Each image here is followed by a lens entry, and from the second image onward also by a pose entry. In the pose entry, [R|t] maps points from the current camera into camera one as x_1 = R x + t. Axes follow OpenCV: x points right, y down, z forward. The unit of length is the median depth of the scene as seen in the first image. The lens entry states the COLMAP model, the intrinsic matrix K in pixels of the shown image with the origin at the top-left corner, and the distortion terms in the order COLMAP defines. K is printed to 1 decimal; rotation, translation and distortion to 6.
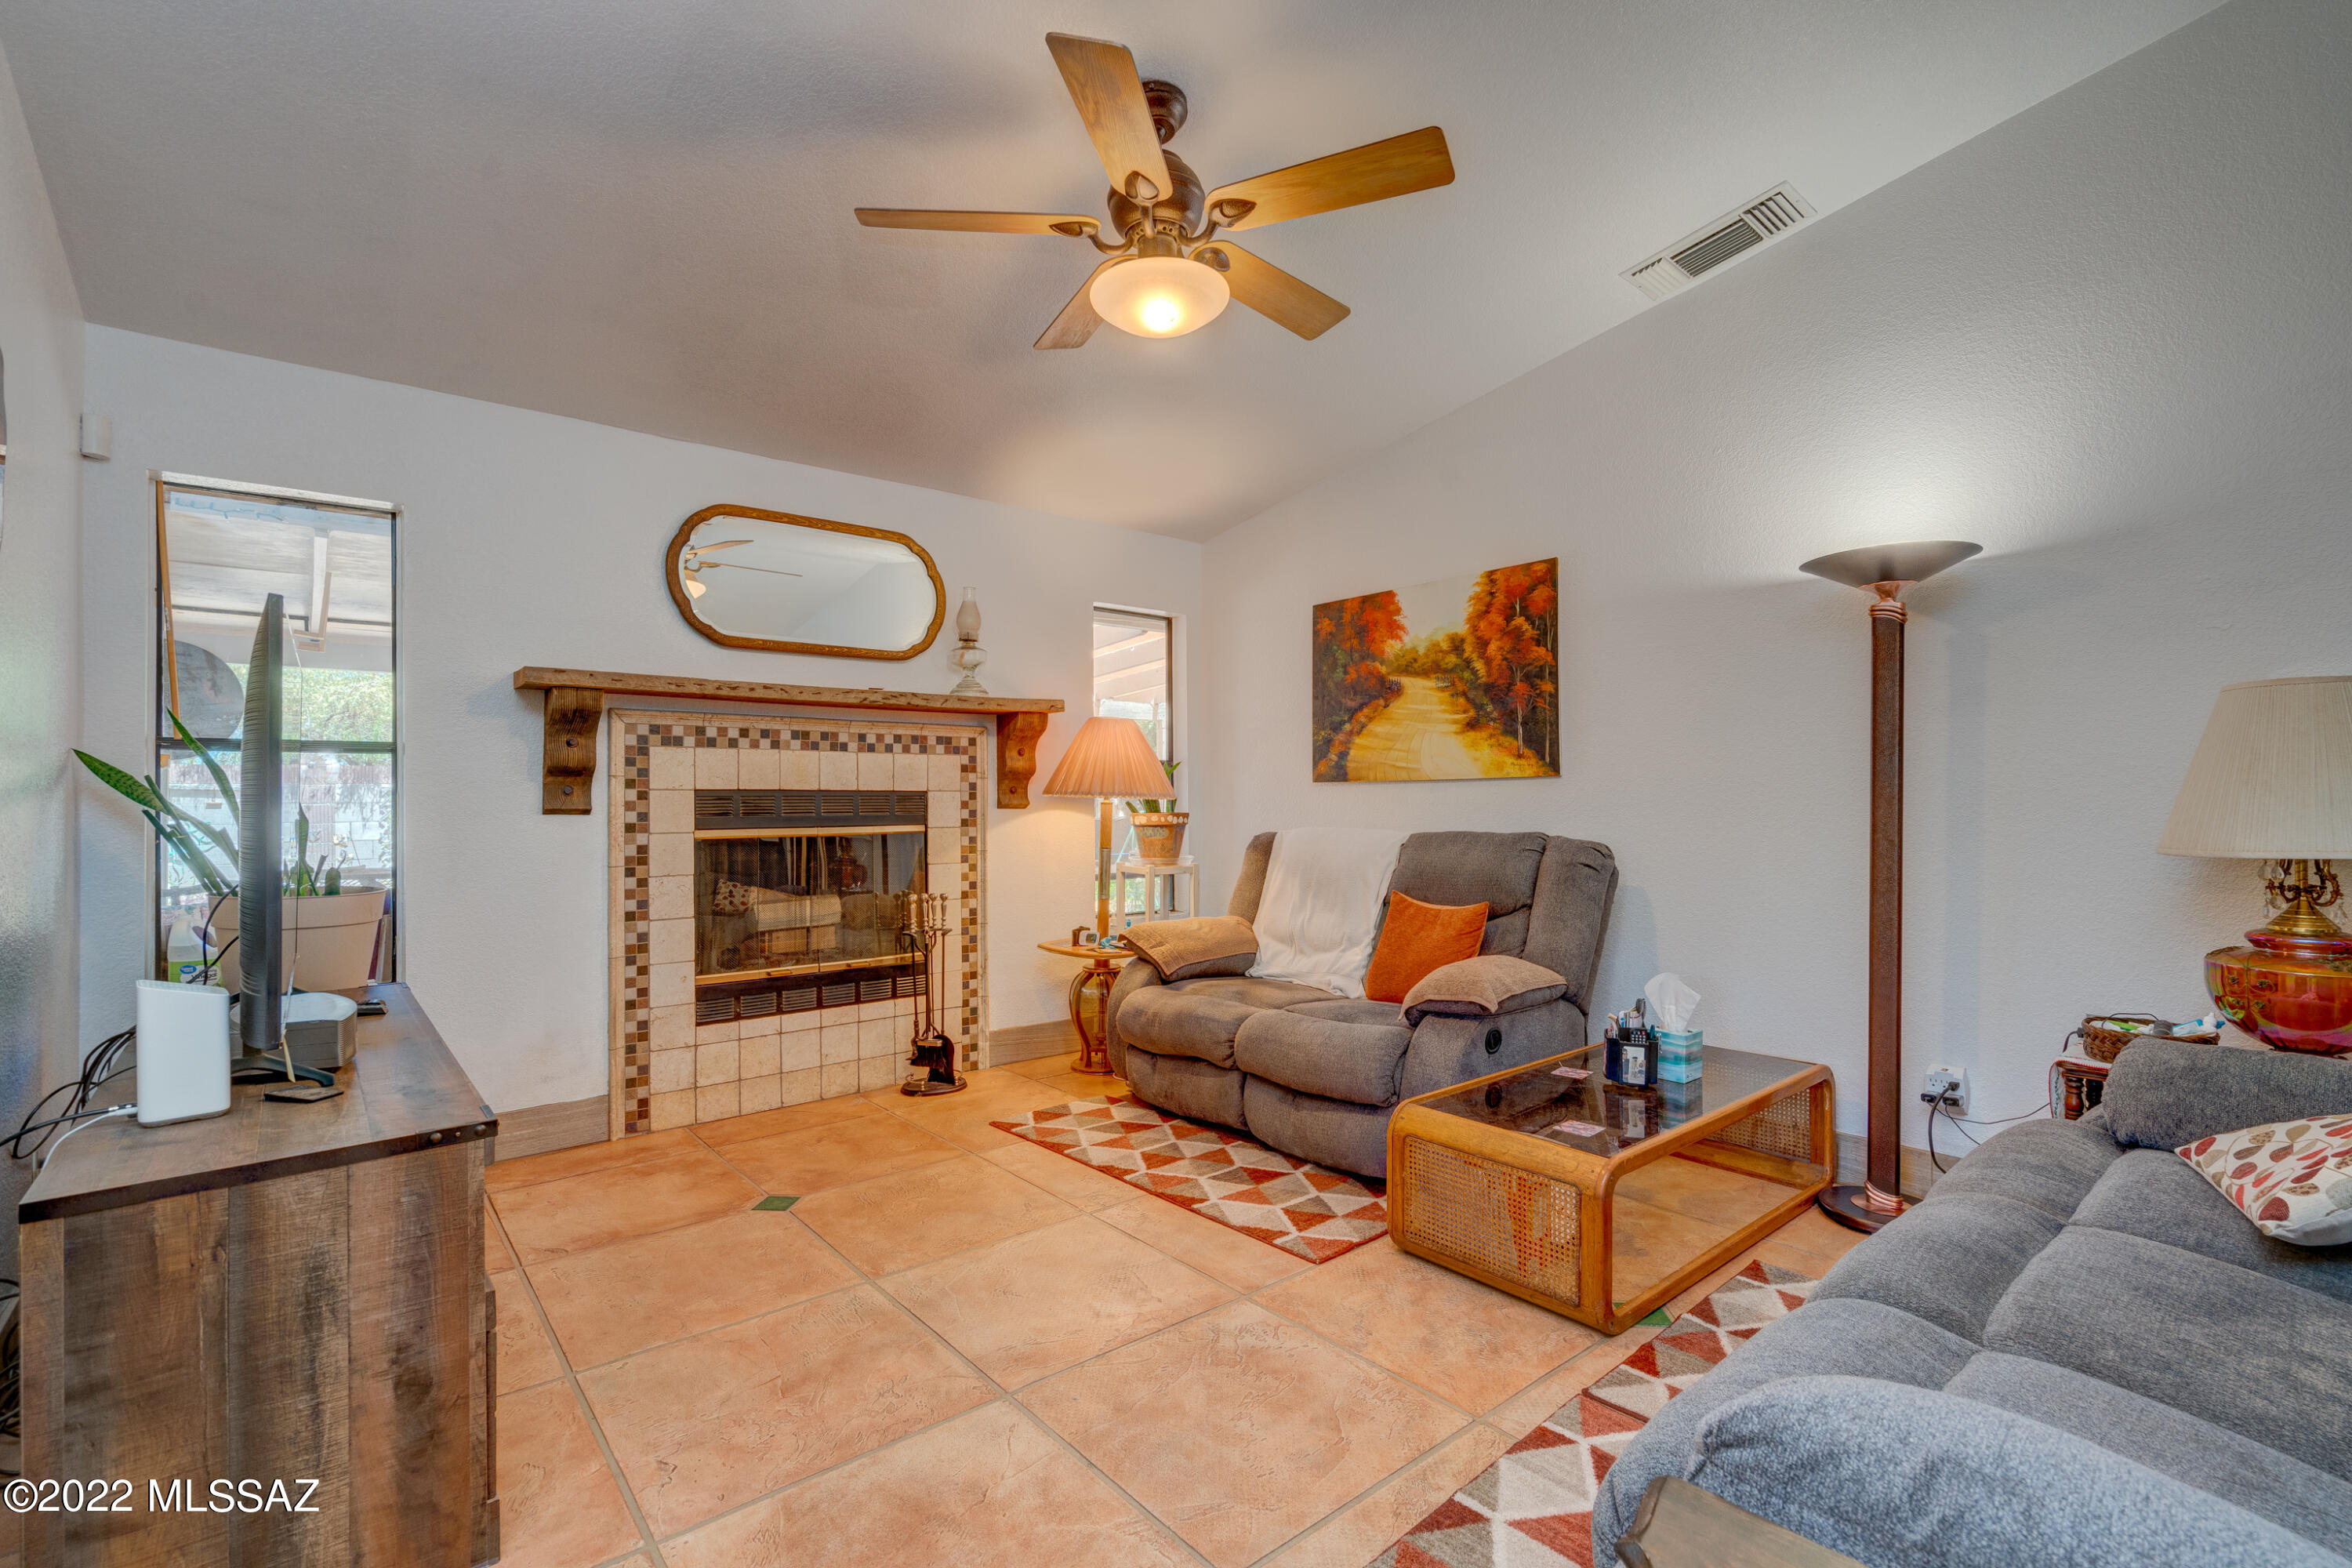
lens RADIAL K [[1053.1, 0, 1170.5], [0, 1053.1, 787.4], [0, 0, 1]] dist [0.000945, 0.000908]
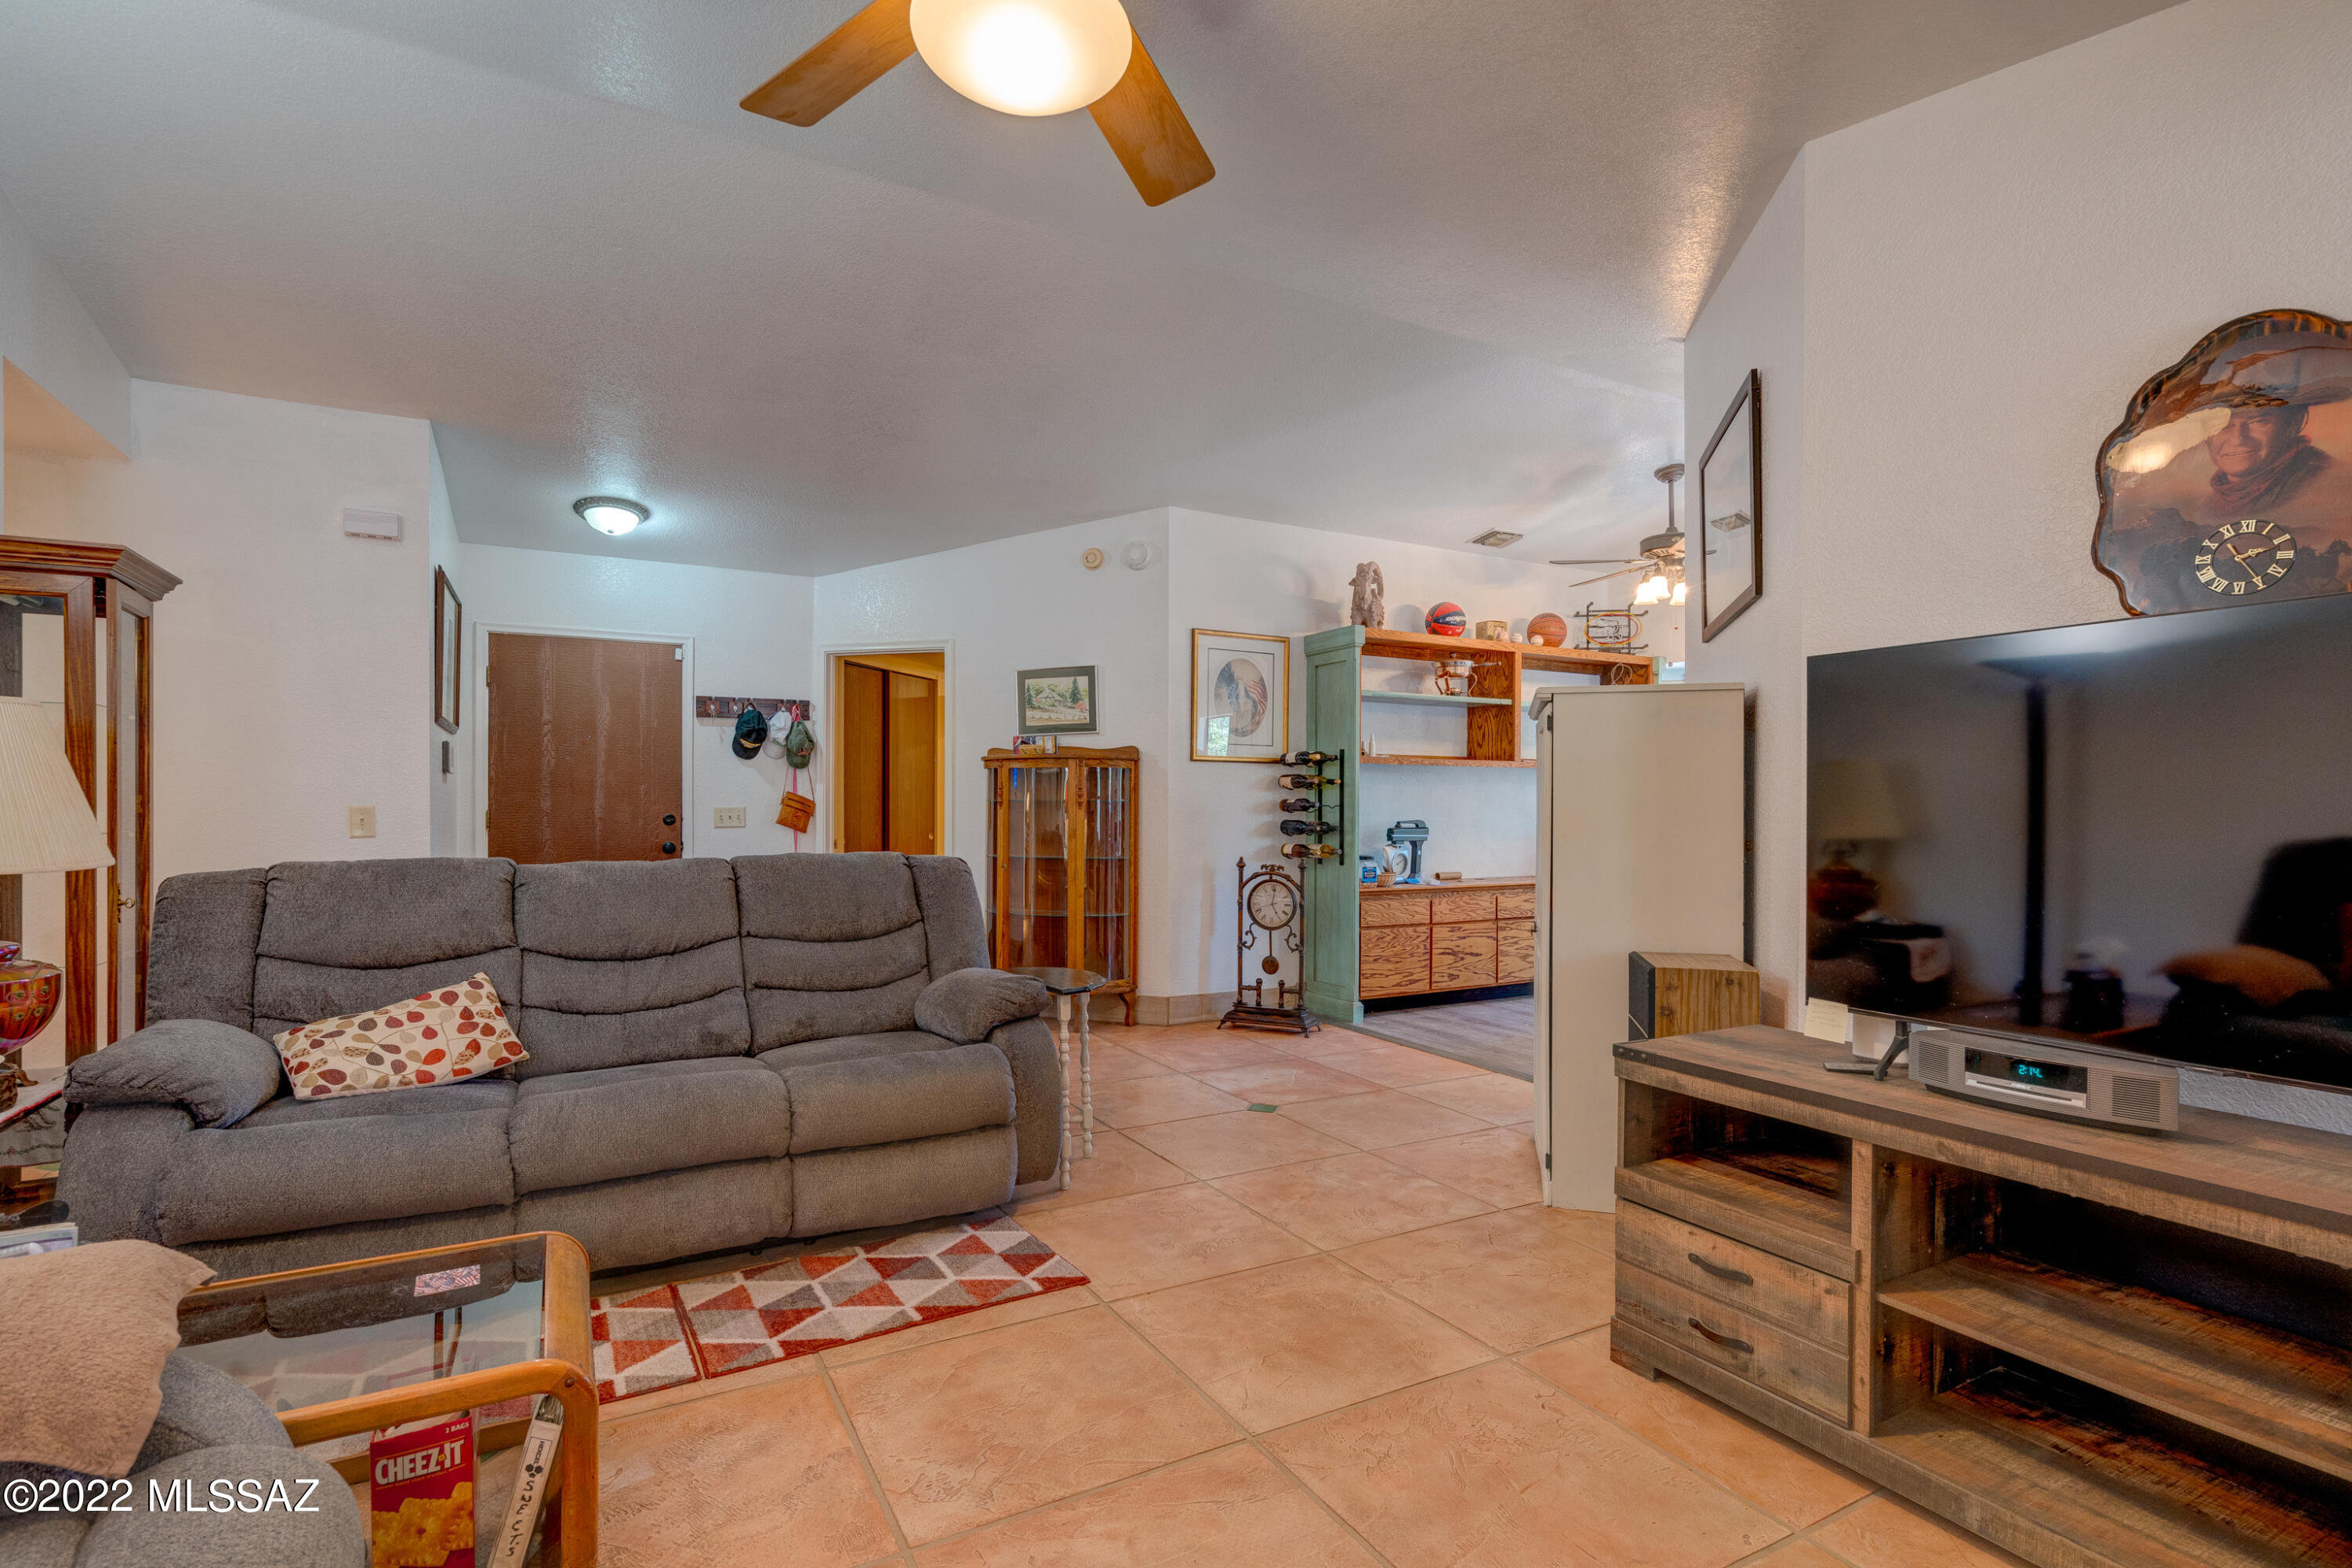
lens RADIAL K [[1053.1, 0, 1186.6], [0, 1053.1, 821.7], [0, 0, 1]] dist [0.000945, 0.000908]
pose [[-0.983613, 0.000594, 0.180292, -0.288732], [0.001107, 0.999996, 0.002745, 0.021940], [-0.180289, 0.002900, -0.983609, 2.077785]]
